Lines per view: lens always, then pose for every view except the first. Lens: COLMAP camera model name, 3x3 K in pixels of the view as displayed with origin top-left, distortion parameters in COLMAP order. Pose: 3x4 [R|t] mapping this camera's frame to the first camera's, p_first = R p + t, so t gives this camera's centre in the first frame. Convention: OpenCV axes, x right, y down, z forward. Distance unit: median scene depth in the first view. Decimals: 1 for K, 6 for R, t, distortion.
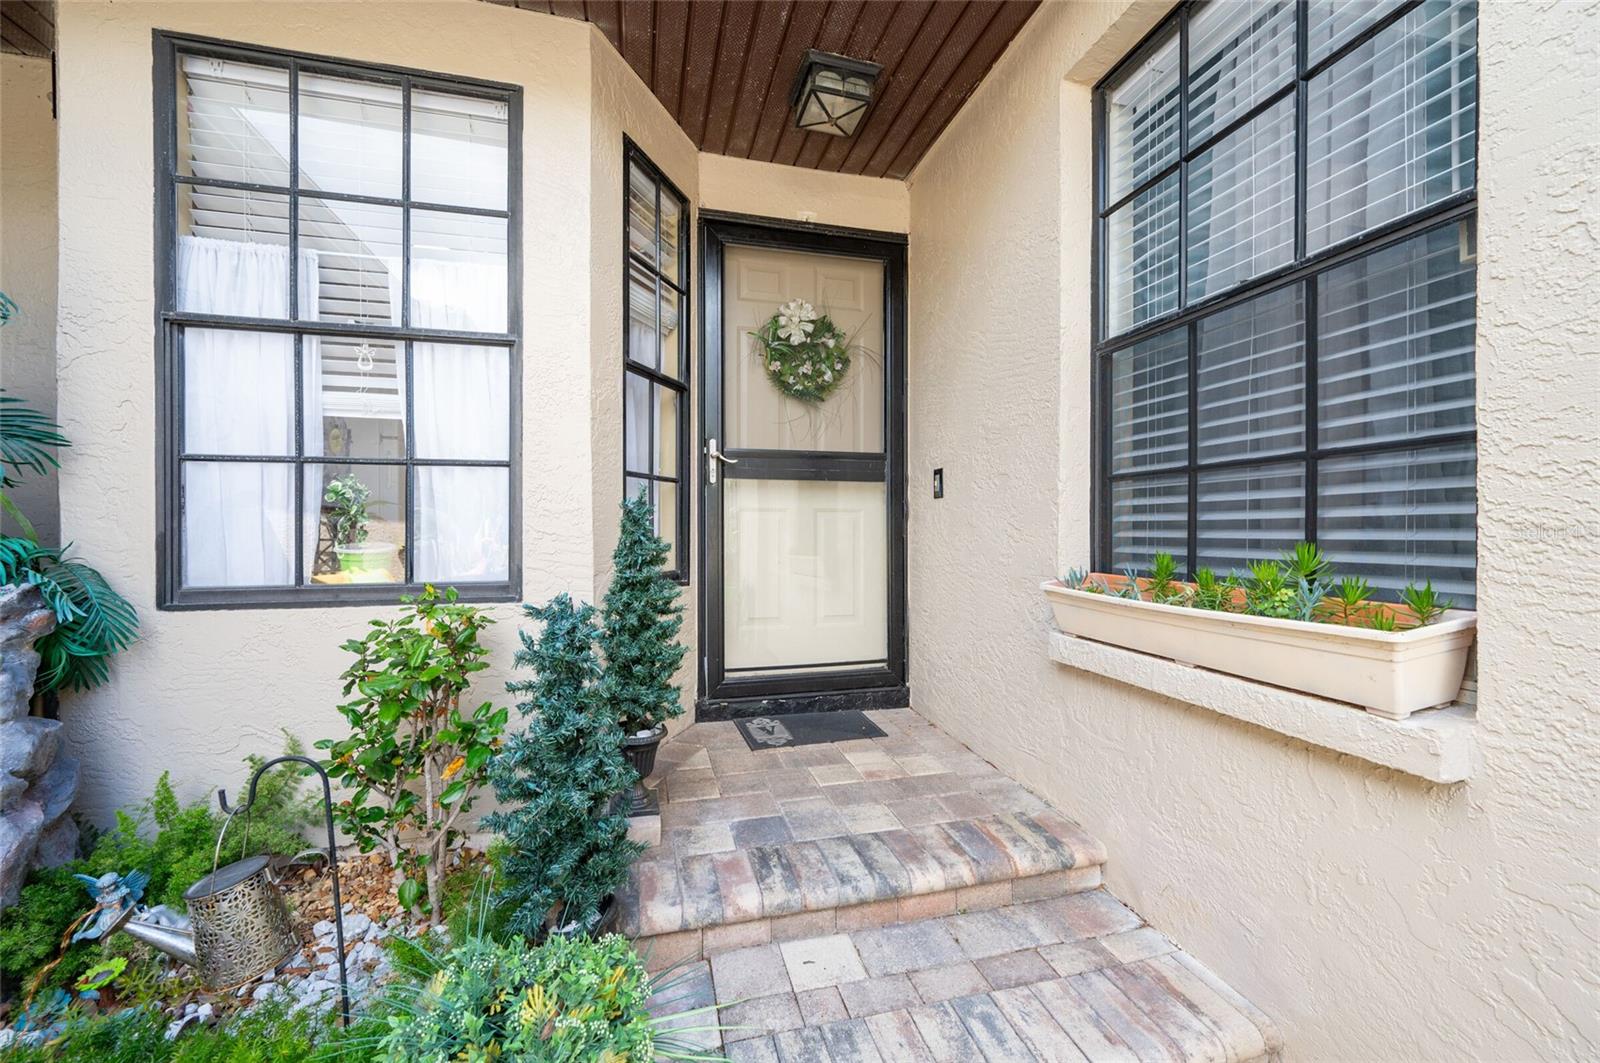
lens RADIAL K [[635.2, 0, 805.0], [0, 635.2, 529.8], [0, 0, 1]] dist [-0.005285, -0.000118]
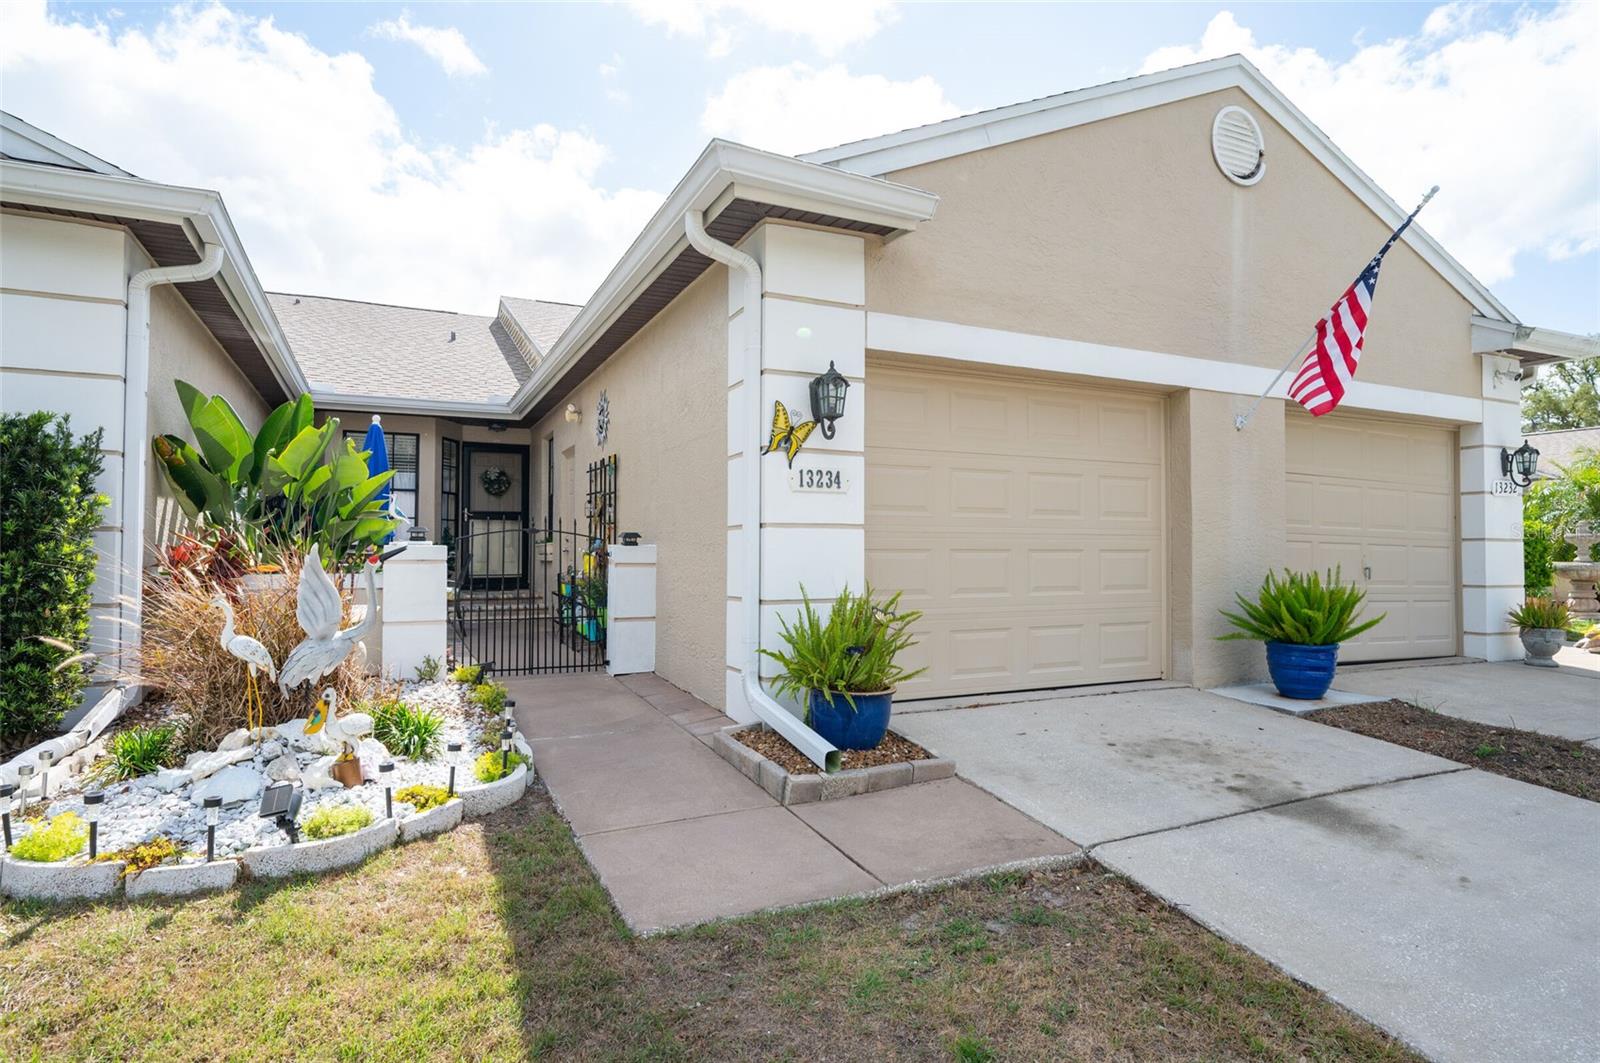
lens RADIAL K [[858.7, 0, 802.2], [0, 858.7, 530.5], [0, 0, 1]] dist [-0.000738, 0.000886]
pose [[0.980759, 0.005061, 0.195158, 0.998915], [0.001164, 0.999495, -0.031770, 0.174021], [-0.195220, 0.031386, 0.980257, -5.321169]]
